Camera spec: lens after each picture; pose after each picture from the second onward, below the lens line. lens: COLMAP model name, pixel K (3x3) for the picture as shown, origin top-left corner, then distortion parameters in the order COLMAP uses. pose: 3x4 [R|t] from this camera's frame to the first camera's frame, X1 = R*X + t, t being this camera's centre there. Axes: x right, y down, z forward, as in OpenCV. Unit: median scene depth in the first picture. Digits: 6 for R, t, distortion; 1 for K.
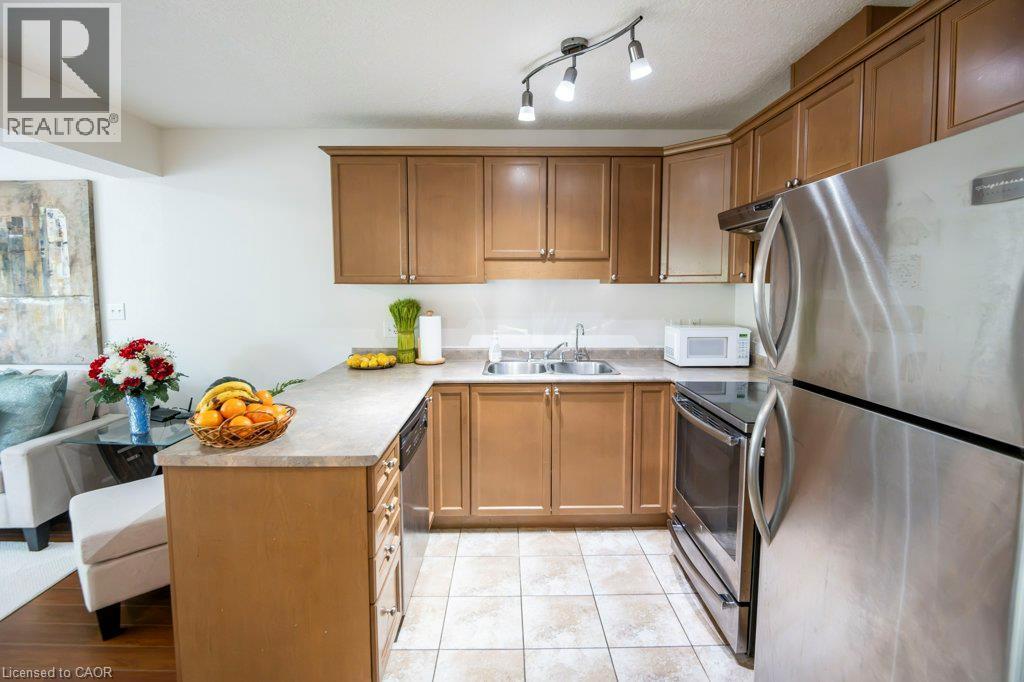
lens RADIAL K [[495.3, 0, 511.8], [0, 495.3, 323.5], [0, 0, 1]] dist [0.003027, -0.014172]
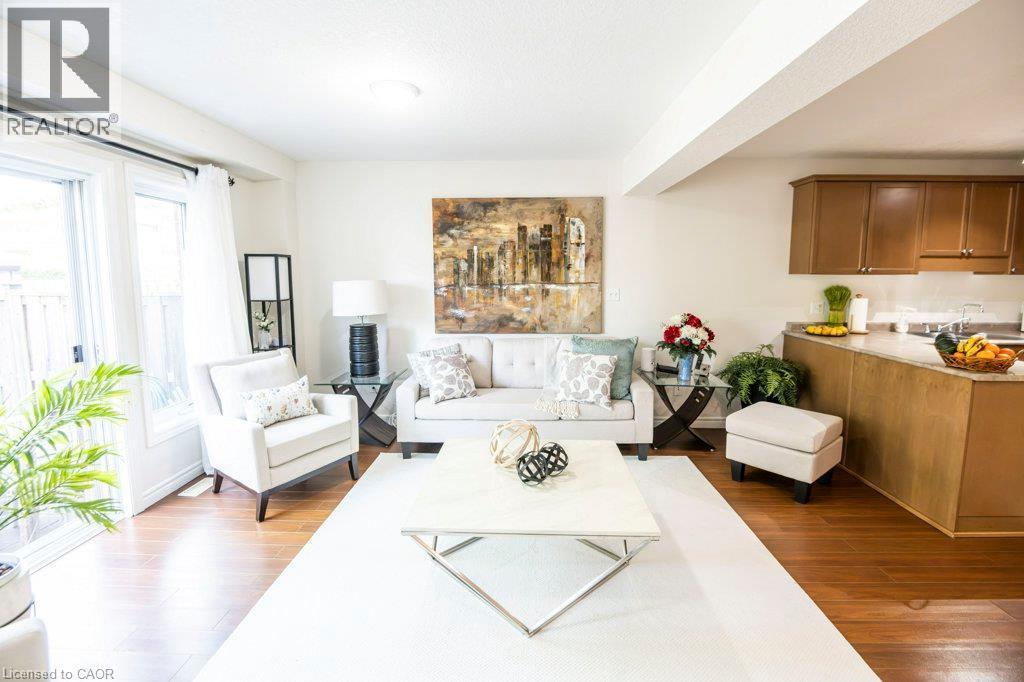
lens RADIAL K [[469.5, 0, 516.8], [0, 469.5, 324.2], [0, 0, 1]] dist [0.001189, -0.012875]
pose [[0.999252, 0.003577, -0.038505, -1.127749], [-0.002313, 0.999458, 0.032830, 0.016921], [0.038602, -0.032716, 0.998719, -0.336174]]
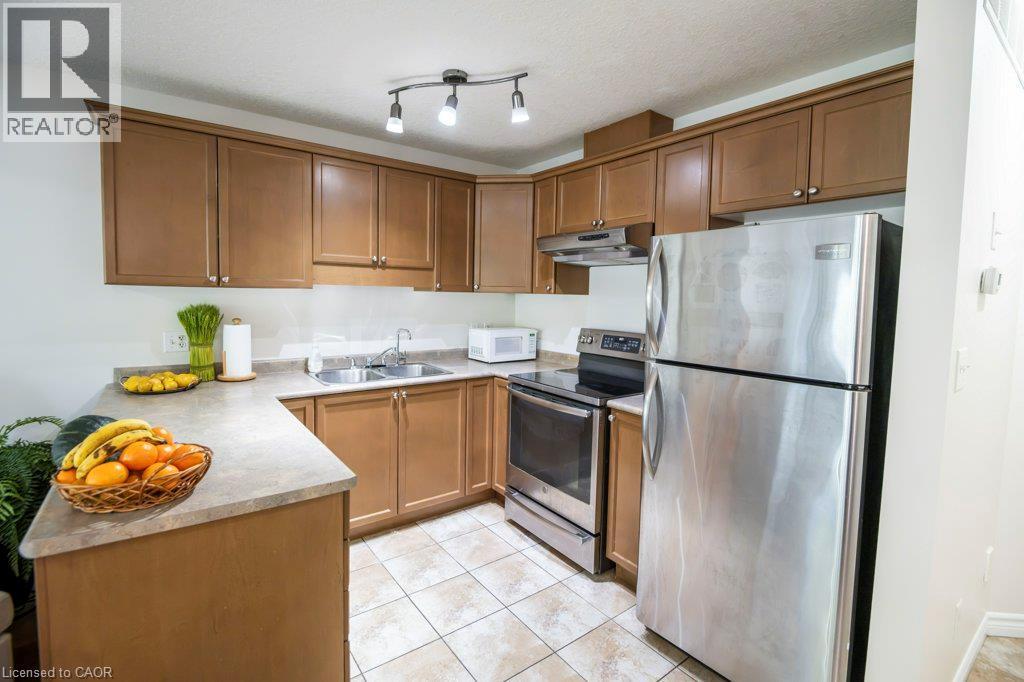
lens RADIAL K [[469.5, 0, 516.8], [0, 469.5, 324.2], [0, 0, 1]] dist [0.001189, -0.012875]
pose [[0.808598, -0.019805, 0.588028, -0.270896], [0.023720, 0.999718, 0.001053, -0.005347], [-0.587883, 0.013097, 0.808840, 0.056578]]
